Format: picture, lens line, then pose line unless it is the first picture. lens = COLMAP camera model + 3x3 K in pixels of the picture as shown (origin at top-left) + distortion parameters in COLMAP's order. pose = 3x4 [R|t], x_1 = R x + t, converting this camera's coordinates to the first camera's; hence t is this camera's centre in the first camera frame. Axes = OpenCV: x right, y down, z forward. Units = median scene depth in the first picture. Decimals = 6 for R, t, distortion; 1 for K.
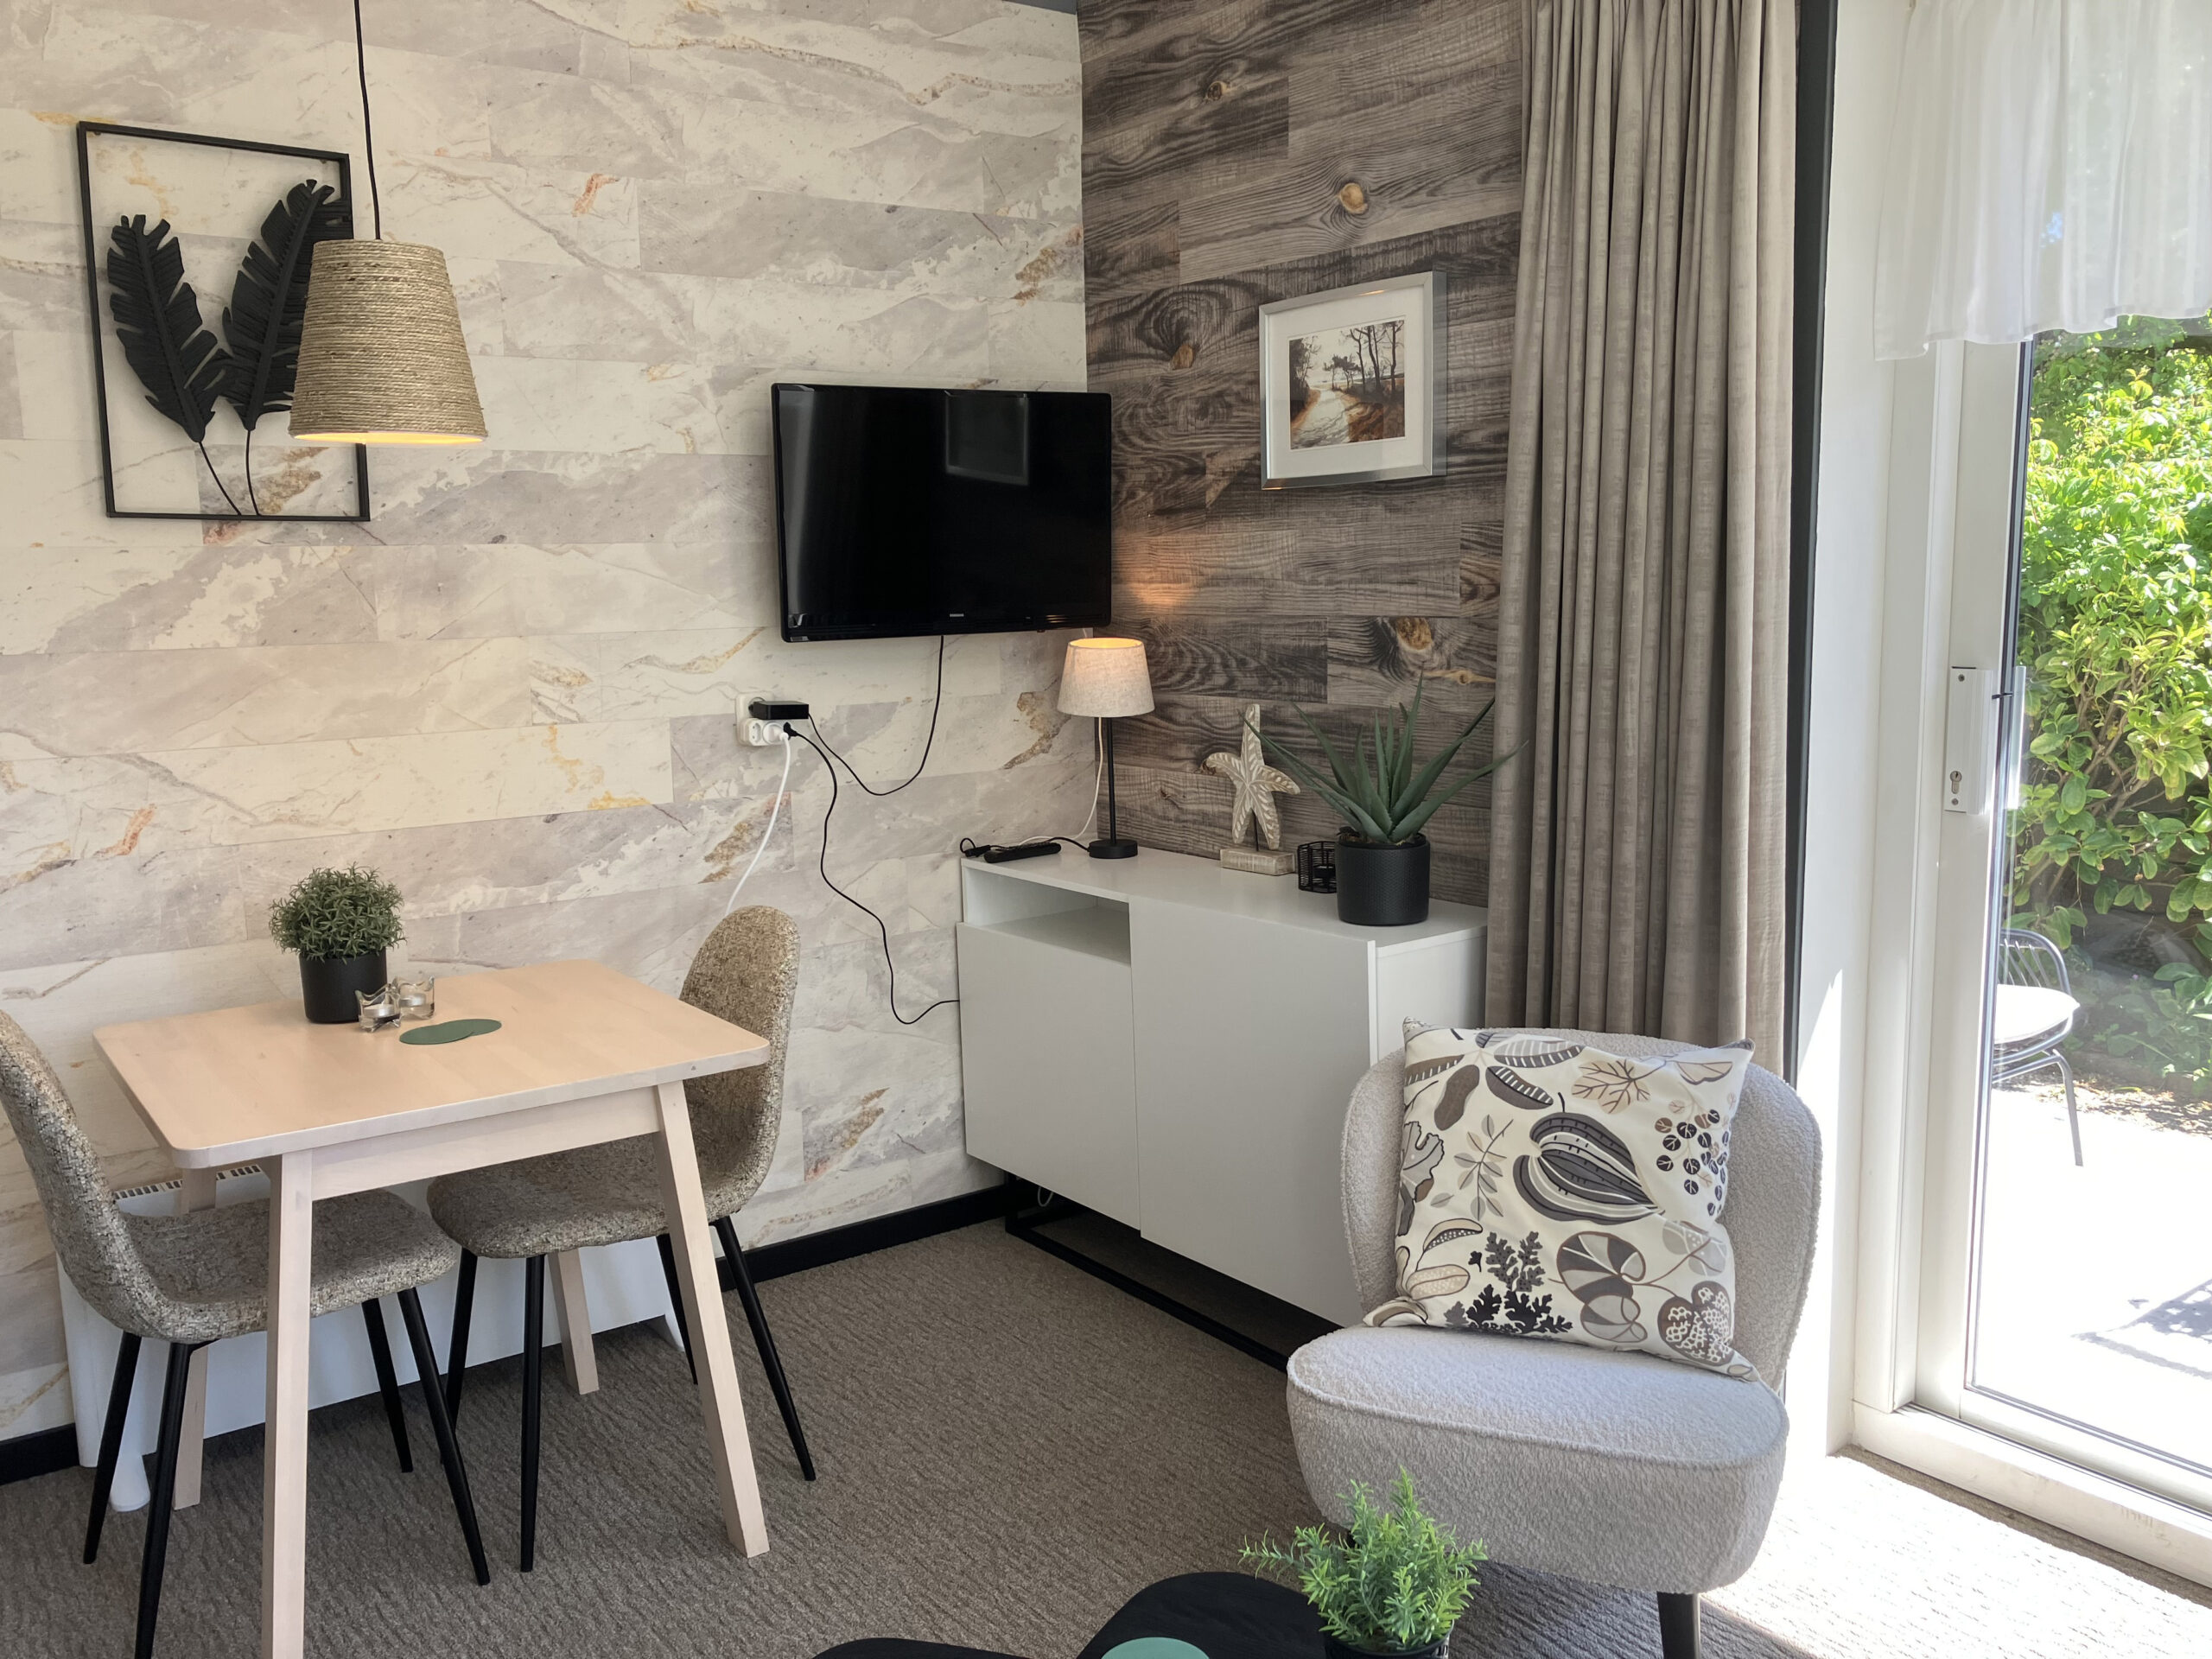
lens RADIAL K [[1821.1, 0, 1093.7], [0, 1821.1, 852.9], [0, 0, 1]] dist [0.057156, -0.067460]
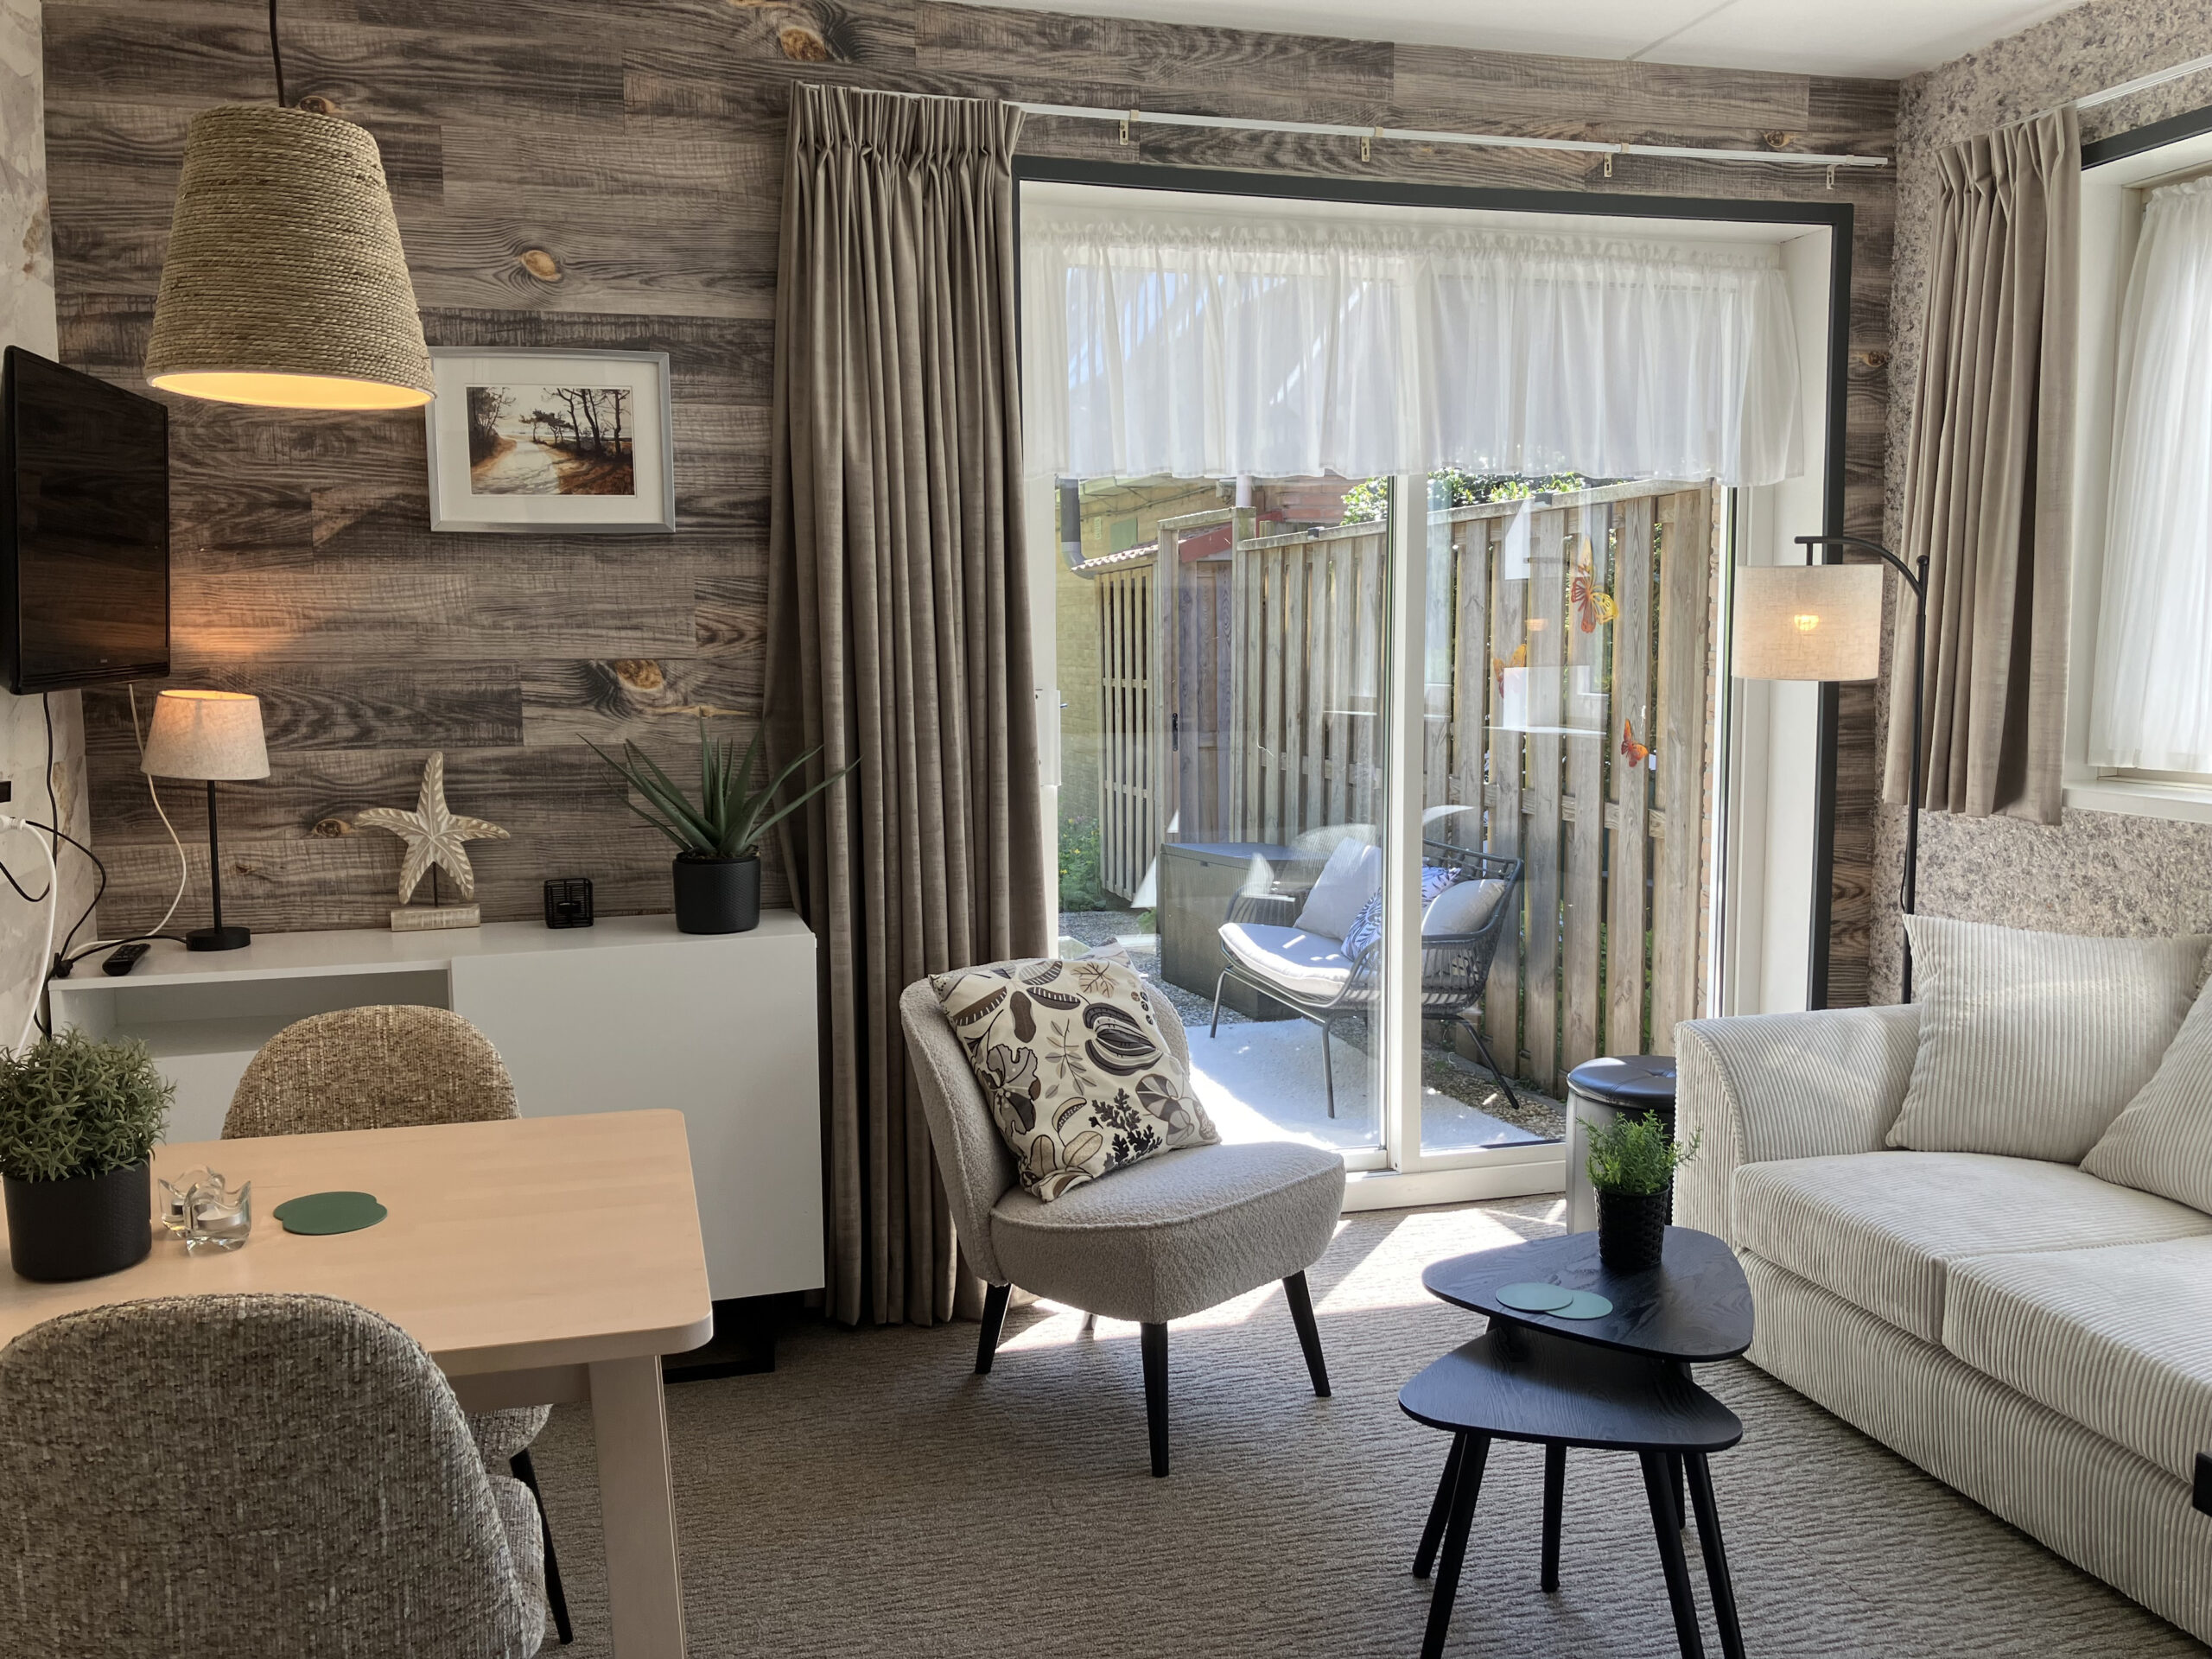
lens RADIAL K [[1821.1, 0, 1103.4], [0, 1821.1, 834.8], [0, 0, 1]] dist [0.057156, -0.067460]
pose [[0.360245, -0.089067, 0.928596, -0.744291], [0.144023, 0.988807, 0.038969, -0.027551], [-0.921673, 0.119701, 0.369041, 0.349217]]
